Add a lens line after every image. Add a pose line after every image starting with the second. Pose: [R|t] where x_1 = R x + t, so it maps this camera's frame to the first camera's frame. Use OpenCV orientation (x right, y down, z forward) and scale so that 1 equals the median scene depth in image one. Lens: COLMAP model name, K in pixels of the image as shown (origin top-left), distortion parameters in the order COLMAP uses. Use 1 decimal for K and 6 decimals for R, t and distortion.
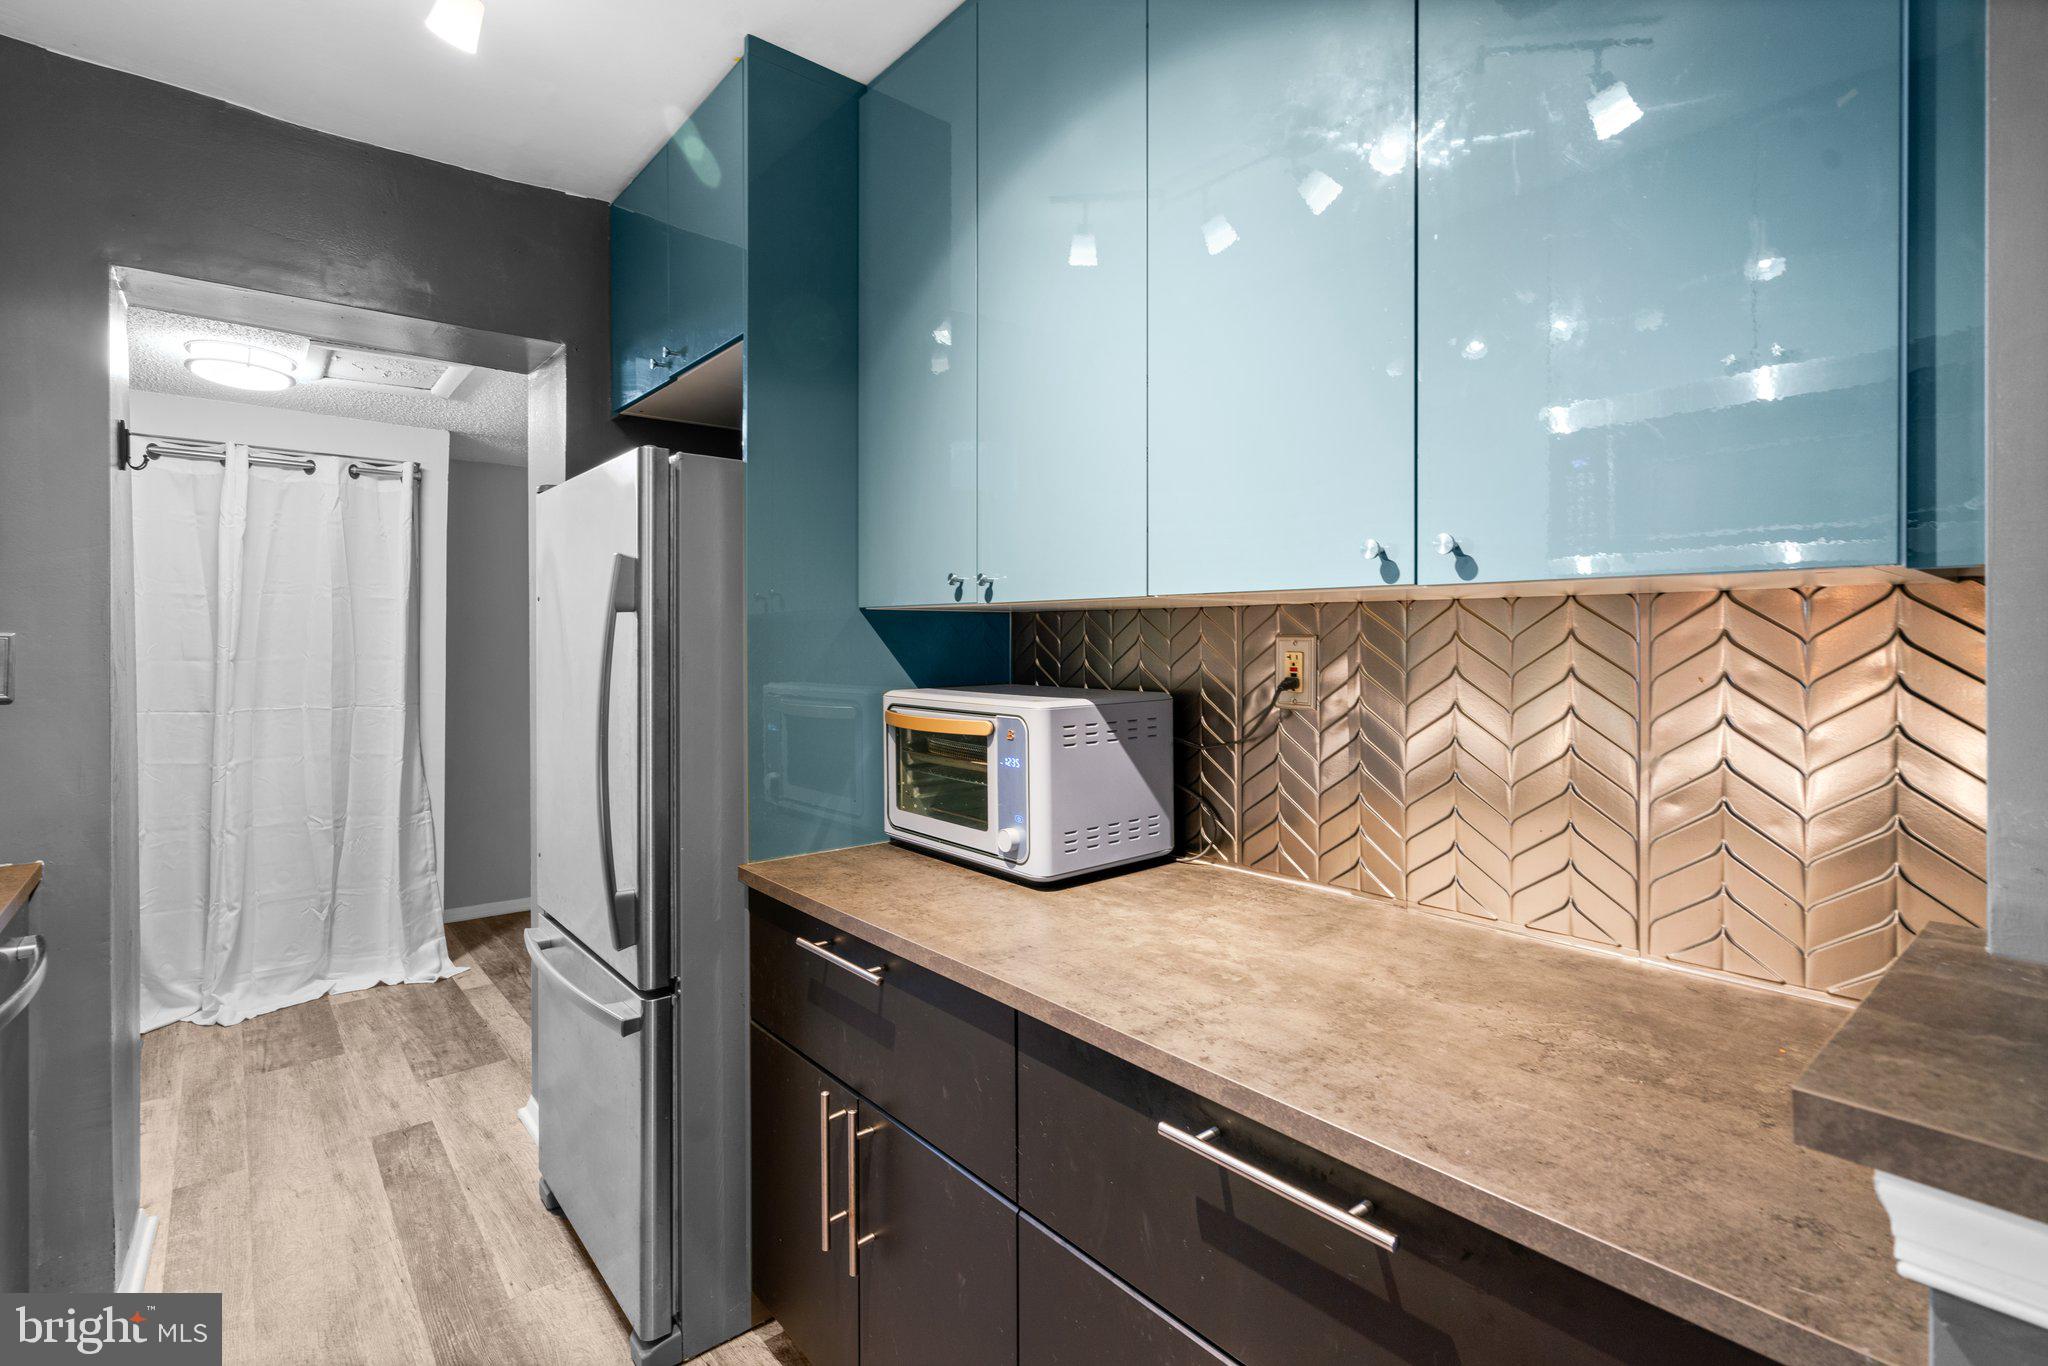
lens RADIAL K [[931.8, 0, 1018.3], [0, 931.8, 647.7], [0, 0, 1]] dist [-0.009552, 0.003838]
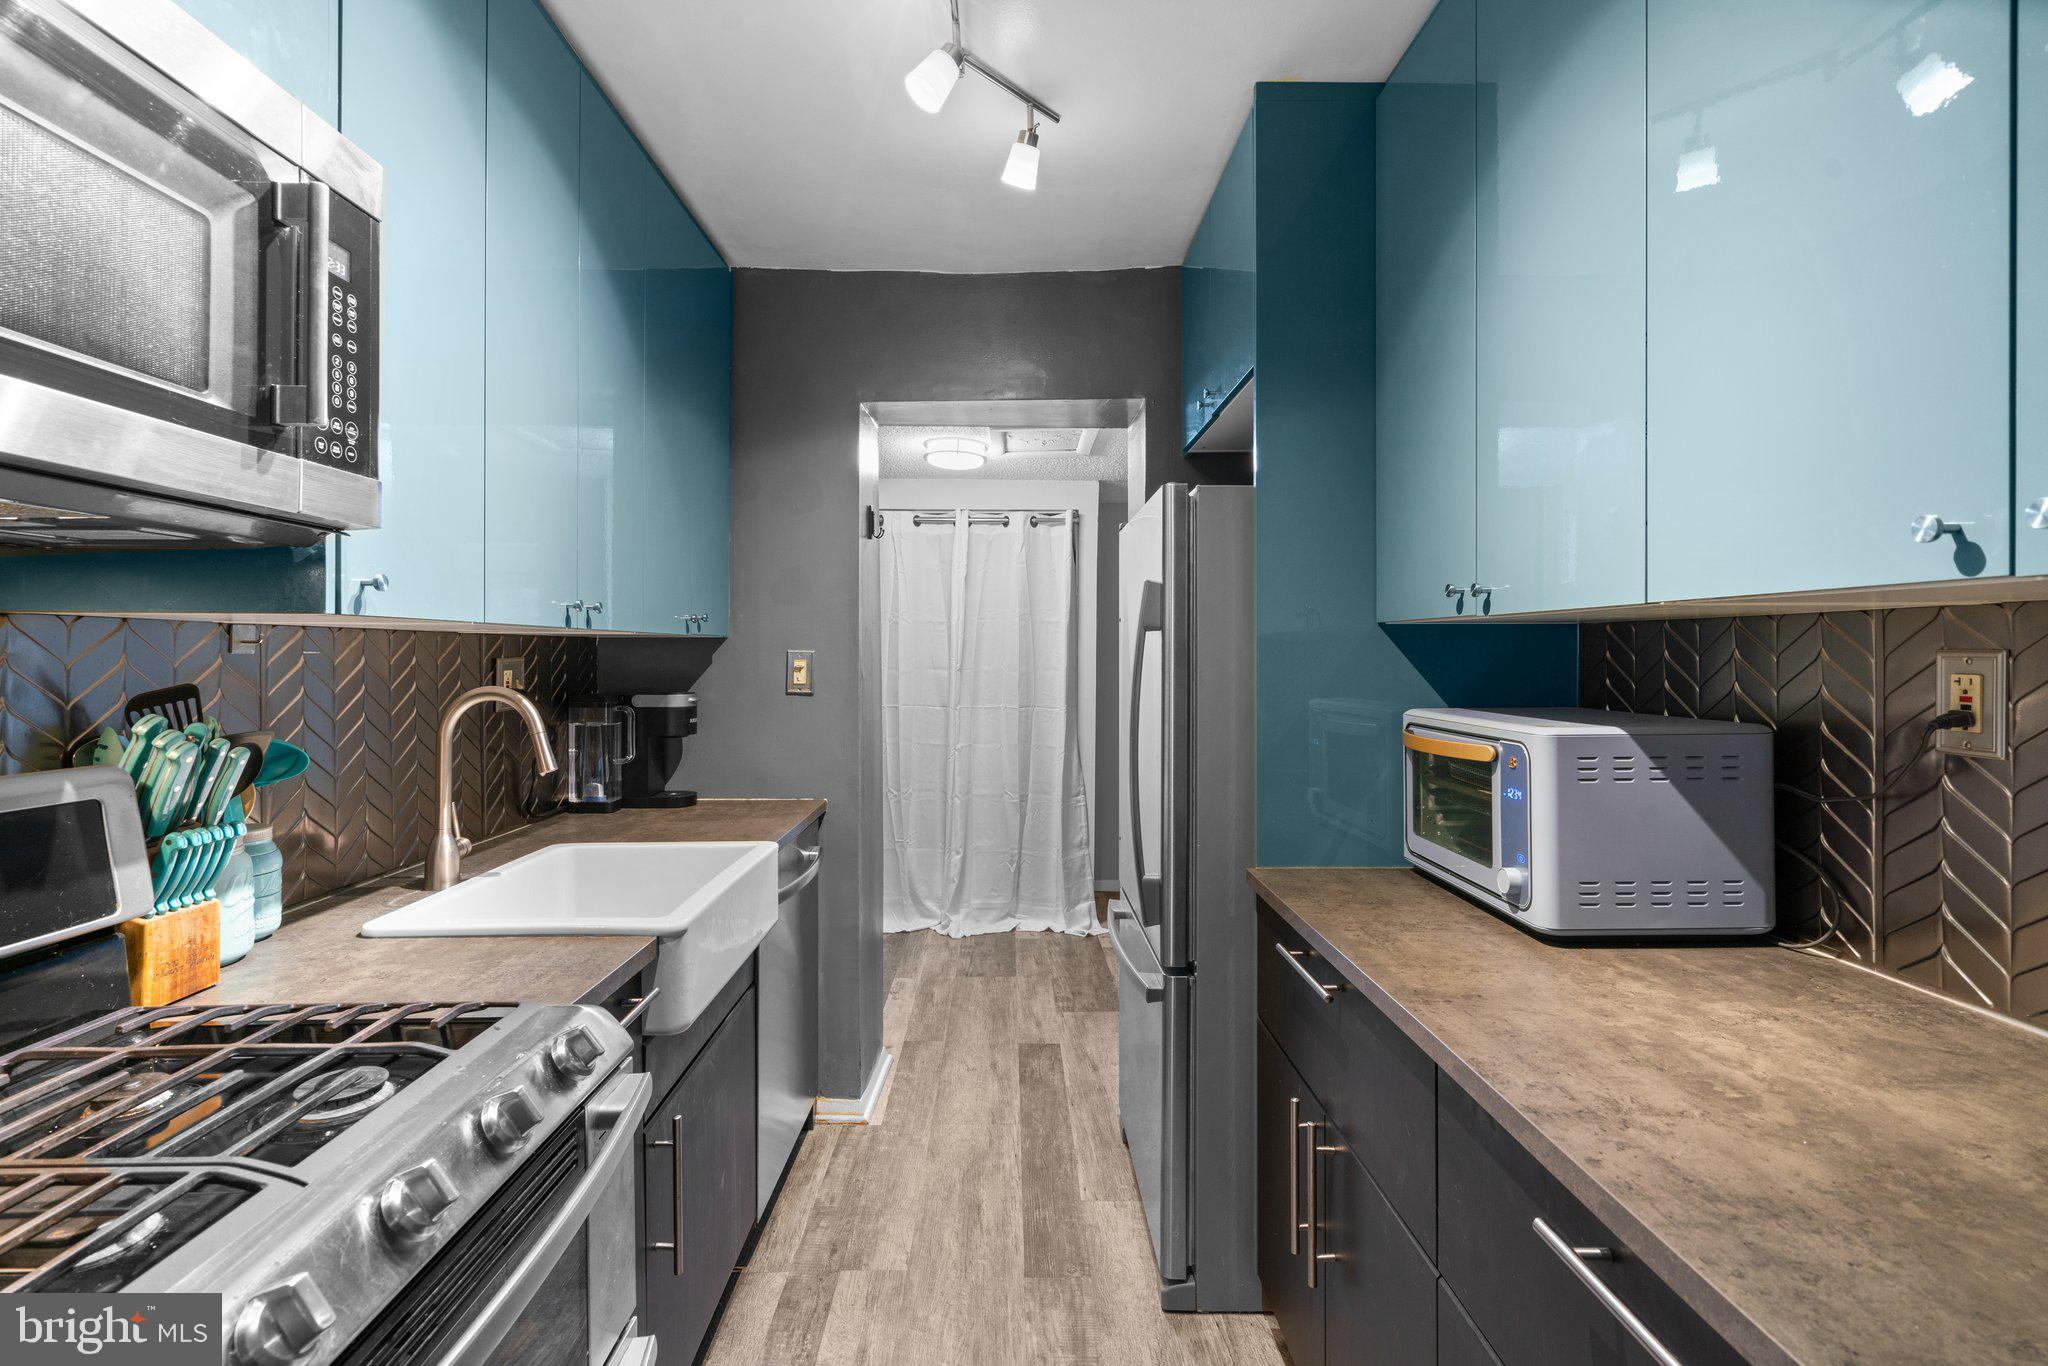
lens RADIAL K [[931.8, 0, 1019.1], [0, 931.8, 661.1], [0, 0, 1]] dist [-0.009552, 0.003838]
pose [[0.768967, 0.004430, -0.639273, 0.172032], [-0.004685, 0.999988, 0.001293, -0.002248], [0.639272, 0.002001, 0.768978, 0.015929]]
